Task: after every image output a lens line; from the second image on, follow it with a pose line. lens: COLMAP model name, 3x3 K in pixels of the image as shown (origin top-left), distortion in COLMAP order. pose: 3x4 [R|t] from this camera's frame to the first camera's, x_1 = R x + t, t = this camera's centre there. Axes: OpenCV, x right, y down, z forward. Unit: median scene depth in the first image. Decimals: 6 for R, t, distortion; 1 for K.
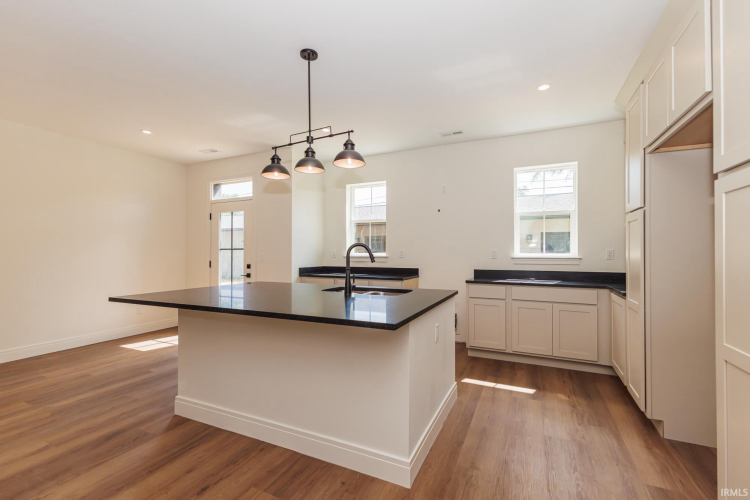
lens RADIAL K [[331.2, 0, 367.5], [0, 331.2, 252.5], [0, 0, 1]] dist [-0.001009, 0.000157]
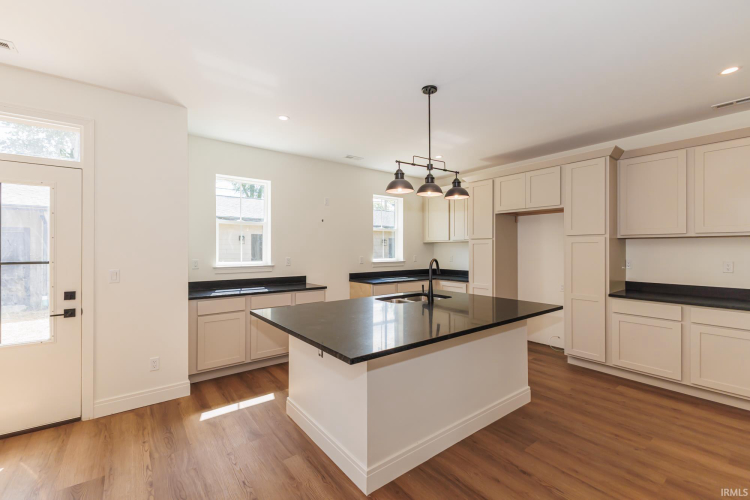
lens RADIAL K [[331.4, 0, 380.1], [0, 331.4, 247.2], [0, 0, 1]] dist [0.000609, -0.000129]
pose [[0.431392, -0.000841, 0.902164, -1.210438], [0.001291, 0.999999, 0.000315, -0.066895], [-0.902164, 0.001029, 0.431393, 0.641861]]
